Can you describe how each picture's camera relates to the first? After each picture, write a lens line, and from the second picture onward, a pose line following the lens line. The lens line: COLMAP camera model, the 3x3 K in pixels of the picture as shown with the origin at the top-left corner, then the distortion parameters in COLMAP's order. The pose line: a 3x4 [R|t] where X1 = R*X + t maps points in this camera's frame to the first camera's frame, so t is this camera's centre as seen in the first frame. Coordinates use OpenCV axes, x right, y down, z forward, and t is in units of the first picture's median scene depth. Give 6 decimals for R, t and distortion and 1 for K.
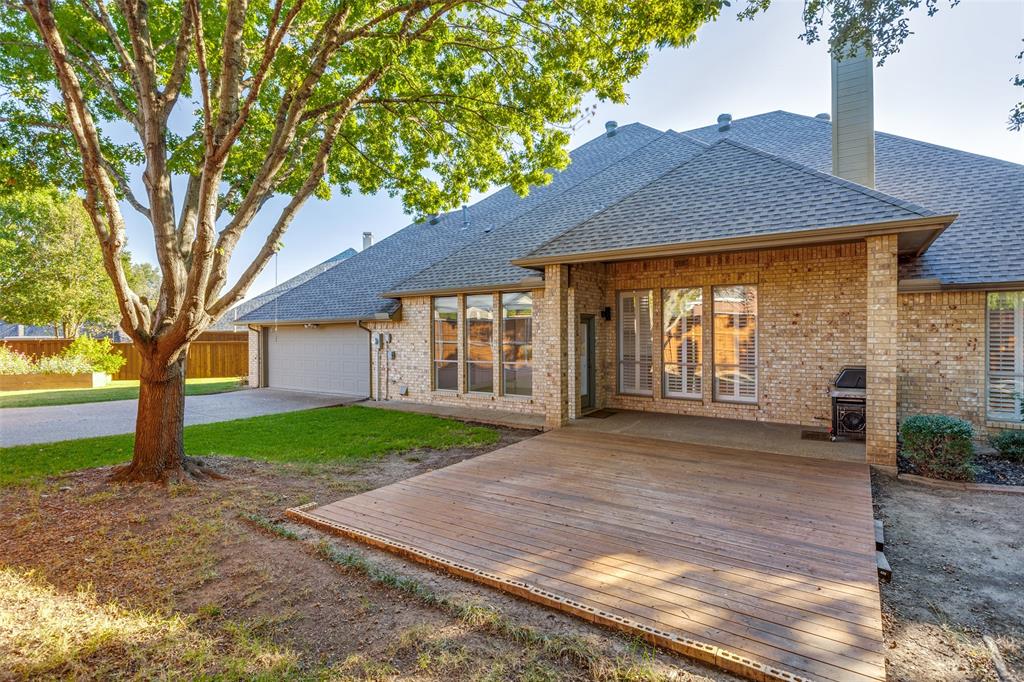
lens RADIAL K [[505.6, 0, 510.3], [0, 505.6, 335.2], [0, 0, 1]] dist [-0.001474, -0.000046]
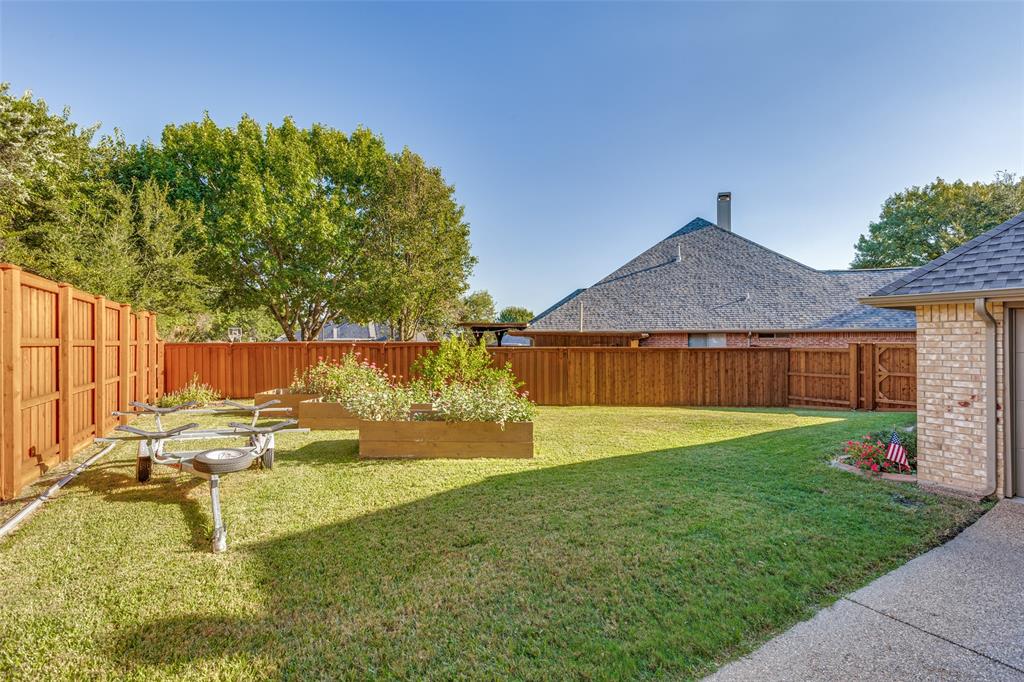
lens RADIAL K [[477.3, 0, 511.6], [0, 477.3, 337.4], [0, 0, 1]] dist [-0.002651, -0.000605]
pose [[0.921696, 0.001989, -0.387908, -0.488036], [-0.003588, 0.999988, -0.003398, 0.003455], [0.387897, 0.004524, 0.921692, 0.441209]]
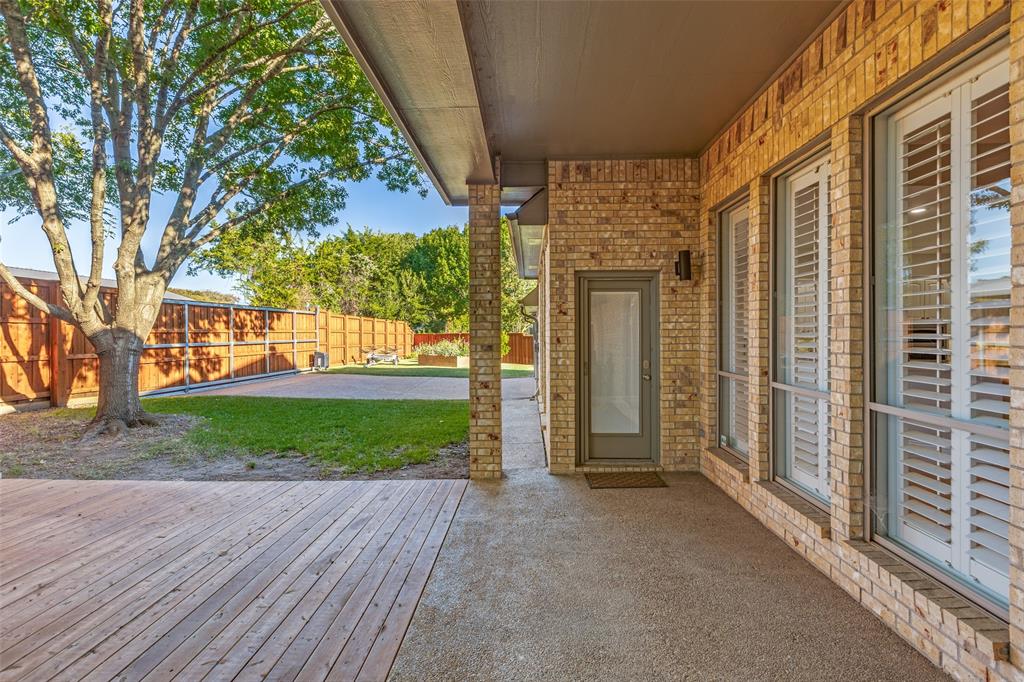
lens RADIAL K [[477.3, 0, 511.6], [0, 477.3, 337.4], [0, 0, 1]] dist [-0.002651, -0.000605]
pose [[0.531481, 0.008211, -0.847030, 0.228315], [-0.000014, 0.999953, 0.009685, 0.008733], [0.847070, -0.005135, 0.531456, 0.310838]]
